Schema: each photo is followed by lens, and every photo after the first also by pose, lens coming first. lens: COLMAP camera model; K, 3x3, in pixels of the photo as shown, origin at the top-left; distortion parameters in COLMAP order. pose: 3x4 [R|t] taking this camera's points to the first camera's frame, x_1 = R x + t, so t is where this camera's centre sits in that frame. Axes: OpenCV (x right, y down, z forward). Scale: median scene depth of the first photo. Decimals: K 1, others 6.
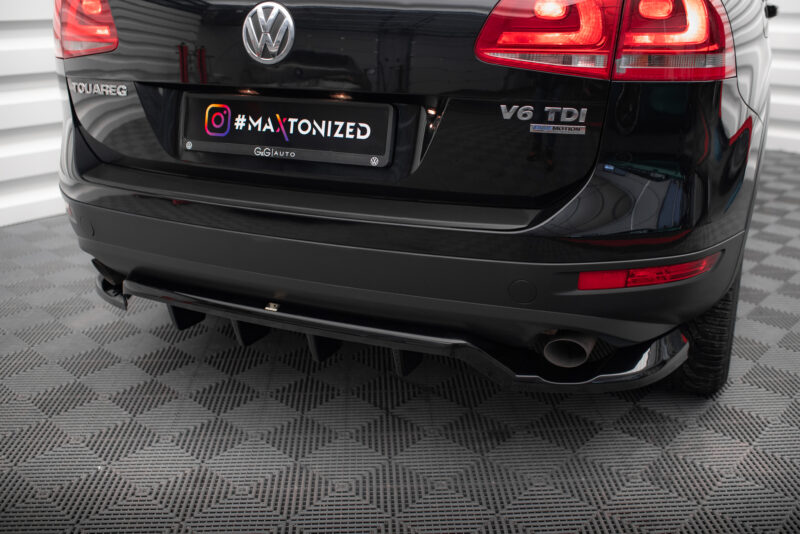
lens RADIAL K [[822.5, 0, 400.0], [0, 822.5, 267.0], [0, 0, 1]] dist [-0.072734, 0.001770]
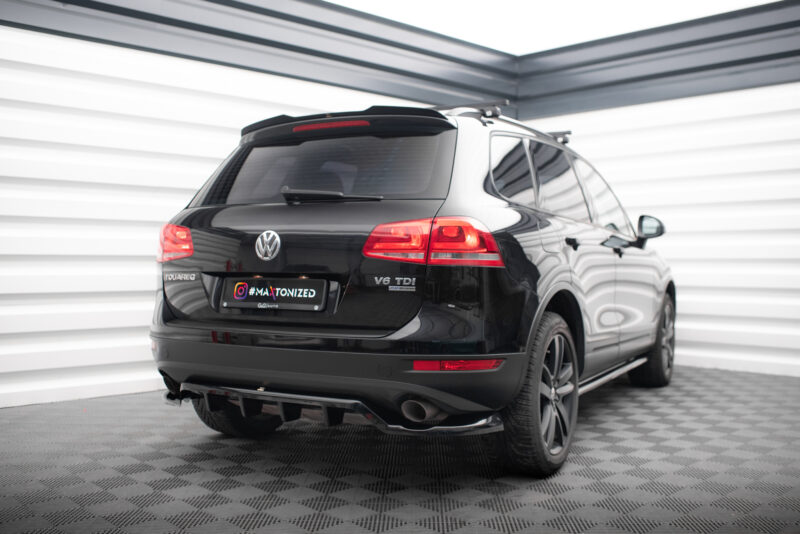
lens RADIAL K [[816.5, 0, 397.8], [0, 816.5, 228.9], [0, 0, 1]] dist [-0.001723, 0.008252]
pose [[0.997620, 0.001363, -0.068940, 0.263949], [-0.025756, 0.934803, -0.354232, 0.338477], [0.063963, 0.355164, 0.932613, -0.777536]]
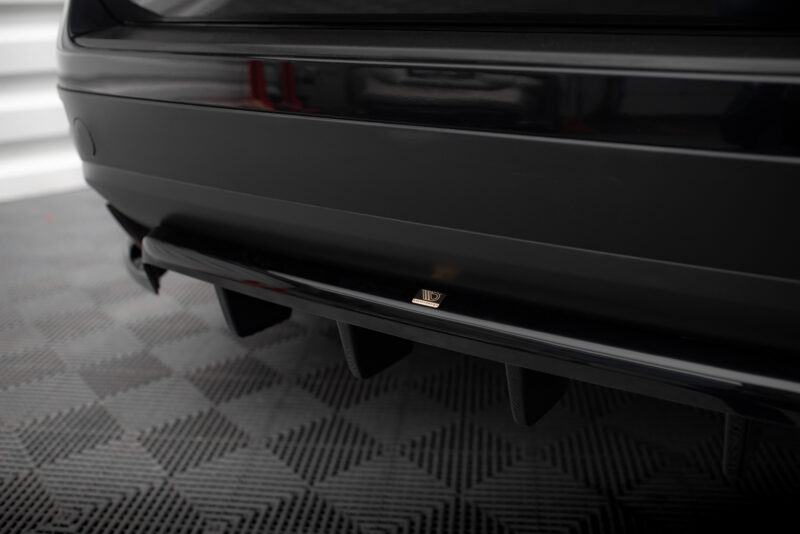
lens RADIAL K [[773.6, 0, 400.0], [0, 773.6, 267.0], [0, 0, 1]] dist [-0.002309, -0.000035]
pose [[0.989980, 0.038017, -0.135993, -0.109987], [-0.038336, 0.999265, 0.000272, 0.030779], [0.135903, 0.004944, 0.990710, 0.560219]]
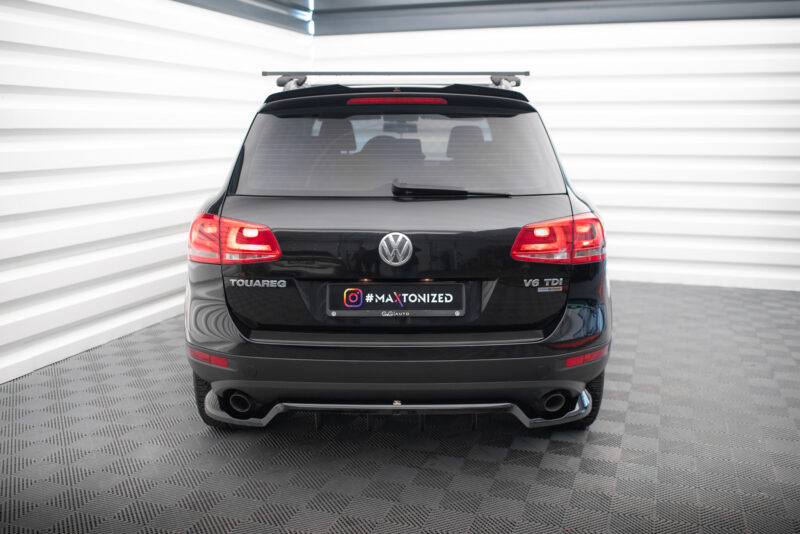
lens RADIAL K [[832.5, 0, 400.0], [0, 832.5, 267.0], [0, 0, 1]] dist [-0.234261, -0.036518]
pose [[0.920094, -0.067633, 0.385814, -0.771341], [0.130403, 0.981683, -0.138899, 0.011402], [-0.369353, 0.178111, 0.912061, -0.612555]]
